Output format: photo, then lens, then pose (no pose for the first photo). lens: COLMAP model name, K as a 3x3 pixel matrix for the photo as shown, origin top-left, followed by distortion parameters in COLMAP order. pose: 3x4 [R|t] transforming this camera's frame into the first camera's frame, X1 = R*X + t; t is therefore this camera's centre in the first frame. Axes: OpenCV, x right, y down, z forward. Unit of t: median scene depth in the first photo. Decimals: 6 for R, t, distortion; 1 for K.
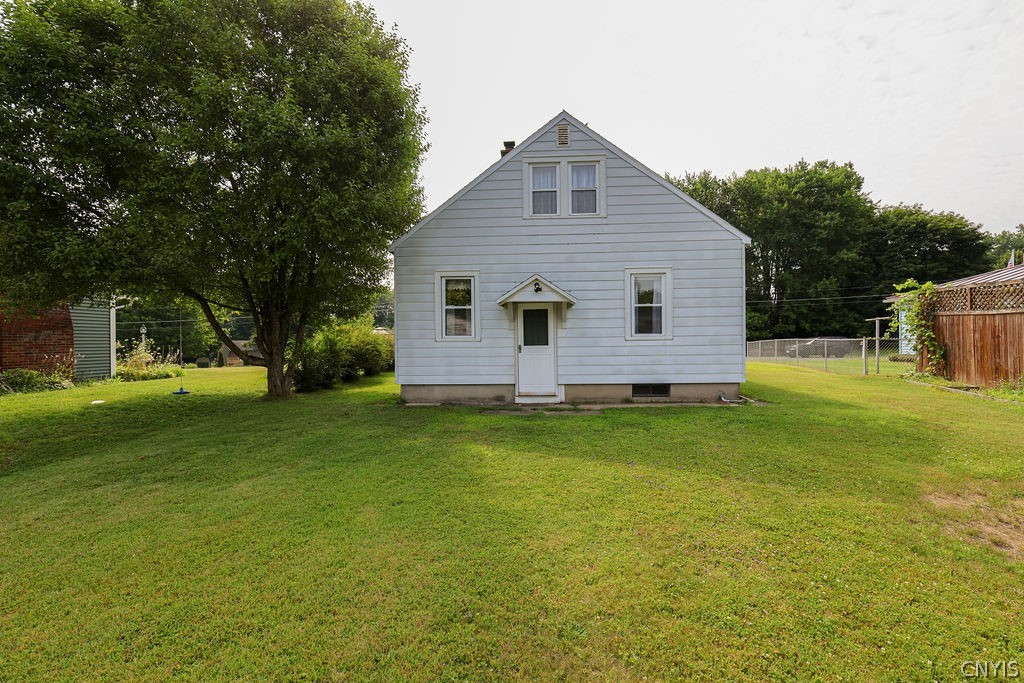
lens RADIAL K [[444.2, 0, 512.0], [0, 444.2, 341.5], [0, 0, 1]] dist [-0.000057, 0.000111]
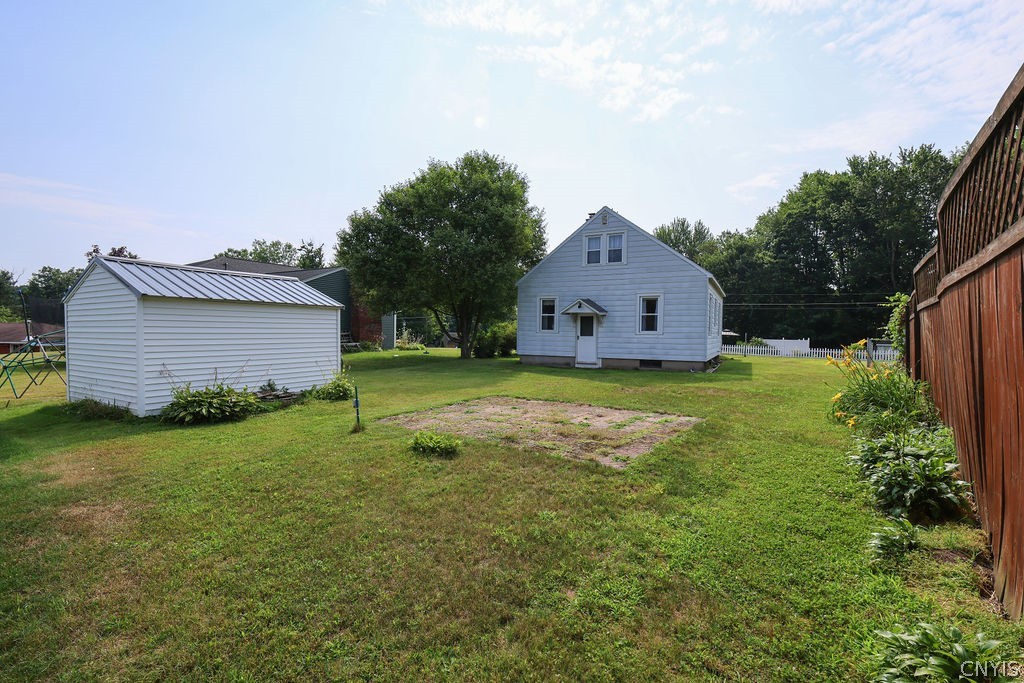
lens RADIAL K [[461.3, 0, 494.1], [0, 461.3, 337.7], [0, 0, 1]] dist [0.008171, 0.000190]
pose [[0.890971, 0.027199, -0.453245, 0.572252], [-0.027732, 0.999600, 0.005472, 0.016026], [0.453212, 0.007694, 0.891369, -0.858790]]
